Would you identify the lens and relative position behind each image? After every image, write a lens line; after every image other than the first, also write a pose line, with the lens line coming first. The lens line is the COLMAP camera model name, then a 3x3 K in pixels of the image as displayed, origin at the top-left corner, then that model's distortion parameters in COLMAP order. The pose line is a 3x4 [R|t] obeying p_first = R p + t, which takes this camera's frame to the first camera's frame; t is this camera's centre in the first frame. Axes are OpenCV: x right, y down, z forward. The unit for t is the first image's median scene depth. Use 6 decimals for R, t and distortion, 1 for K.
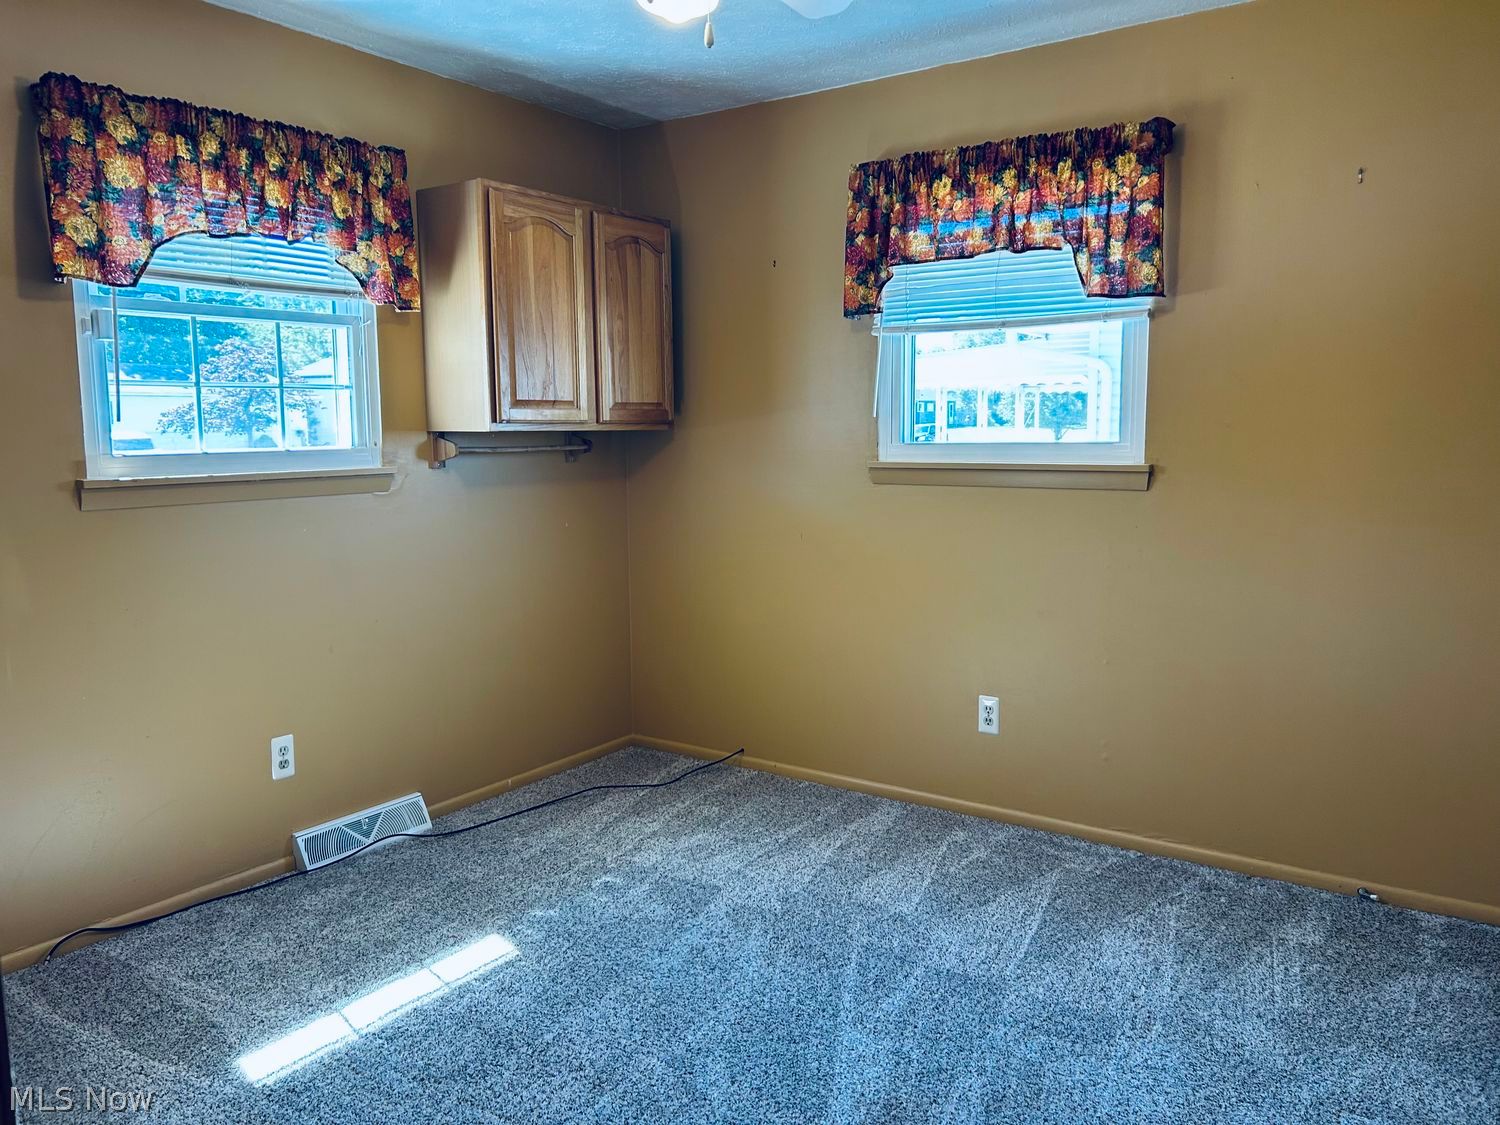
lens RADIAL K [[1129.9, 0, 766.0], [0, 1129.9, 562.4], [0, 0, 1]] dist [0.044976, -0.046428]
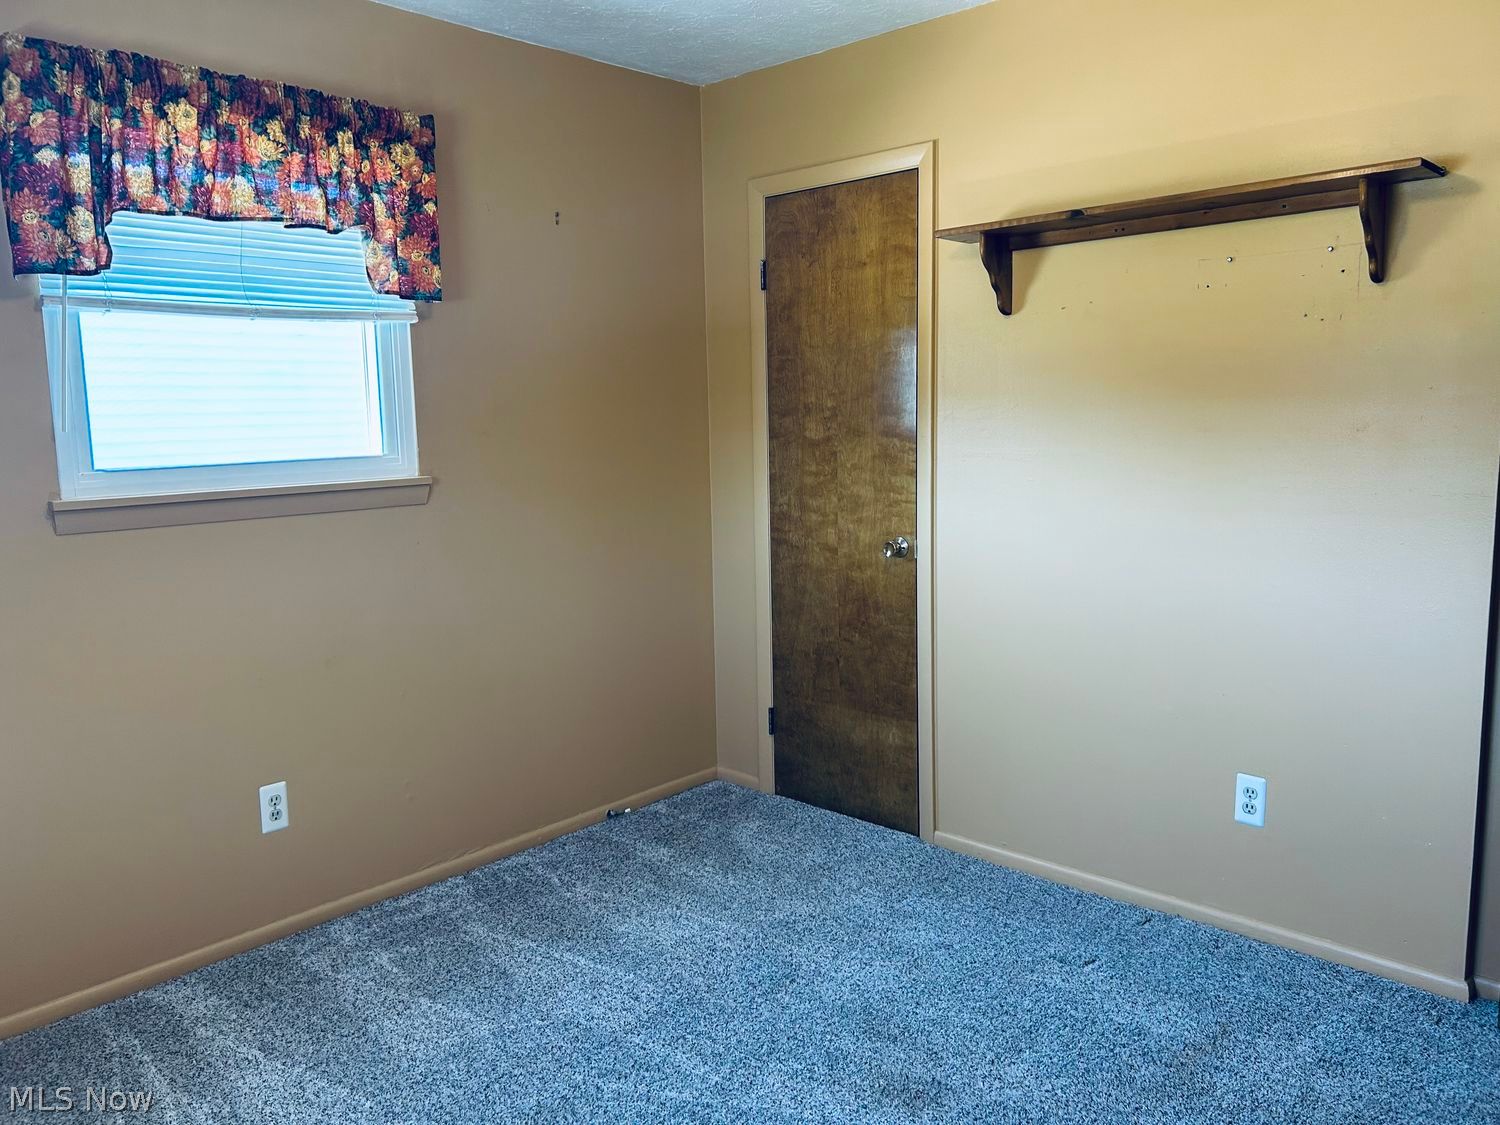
lens RADIAL K [[1129.9, 0, 763.4], [0, 1129.9, 559.9], [0, 0, 1]] dist [0.044976, -0.046428]
pose [[0.141240, -0.136524, 0.980516, -0.570242], [0.135956, 0.983736, 0.117389, -0.091944], [-0.980595, 0.116727, 0.157504, 0.584310]]
